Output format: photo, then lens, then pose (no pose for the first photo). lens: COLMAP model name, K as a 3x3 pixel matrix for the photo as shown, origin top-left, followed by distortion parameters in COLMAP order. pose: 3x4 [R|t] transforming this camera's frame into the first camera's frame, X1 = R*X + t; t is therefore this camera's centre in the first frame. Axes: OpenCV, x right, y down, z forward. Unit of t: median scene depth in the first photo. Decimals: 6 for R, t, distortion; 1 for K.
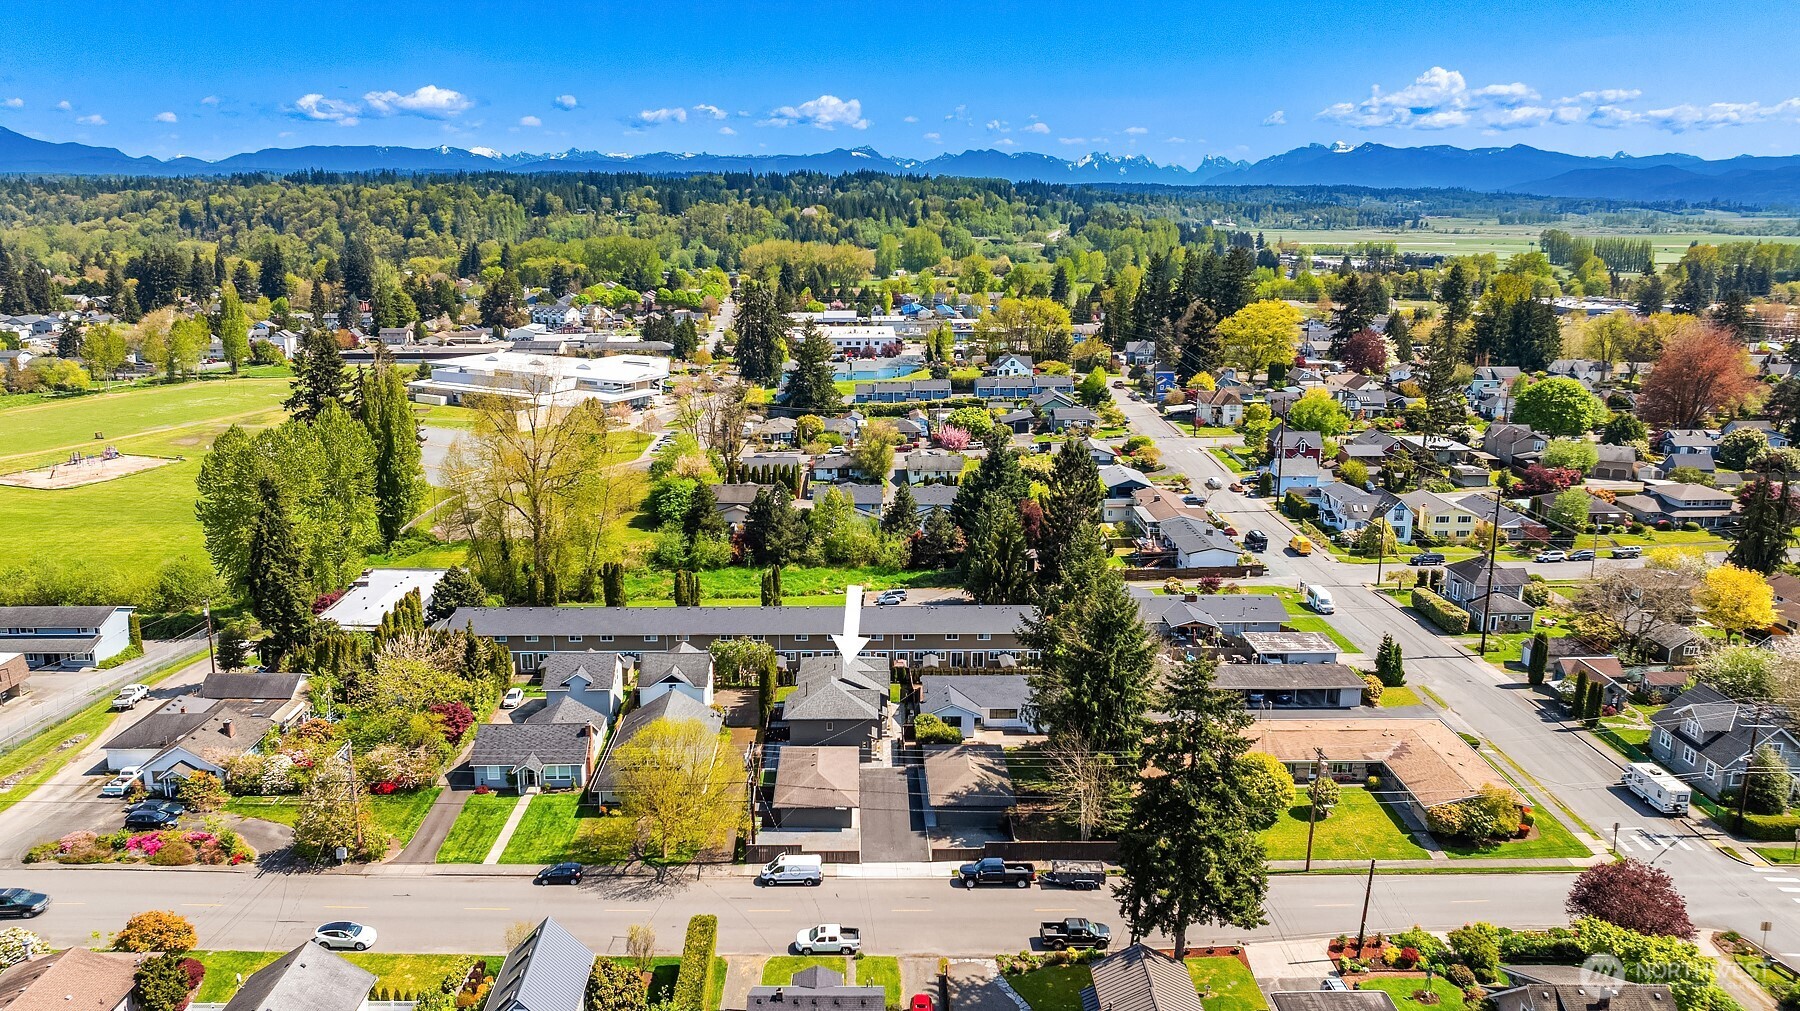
lens RADIAL K [[1257.4, 0, 900.0], [0, 1257.4, 505.5], [0, 0, 1]] dist [-0.018252, 0.004988]
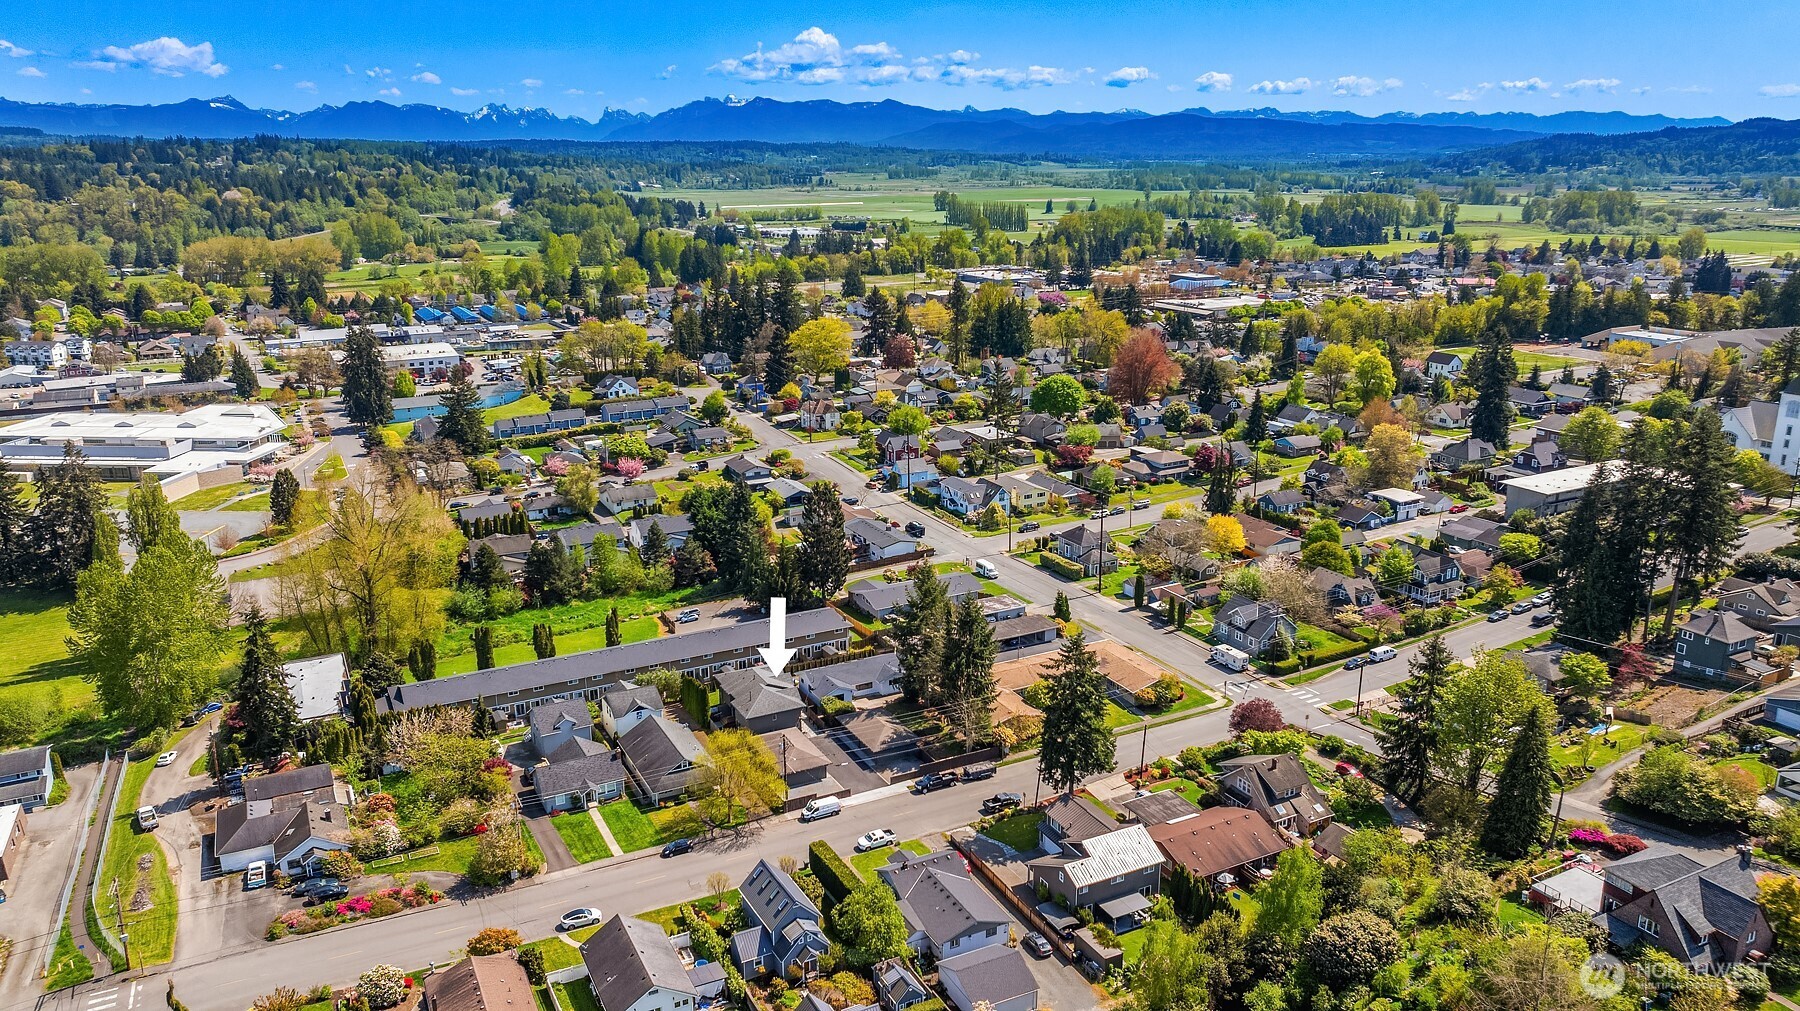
lens RADIAL K [[1226.4, 0, 900.0], [0, 1226.4, 505.5], [0, 0, 1]] dist [-0.000357, 0.001653]
pose [[0.898527, -0.129891, 0.419258, -0.312884], [0.112511, 0.991454, 0.066038, -0.094414], [-0.424252, -0.012166, 0.905462, -0.230441]]
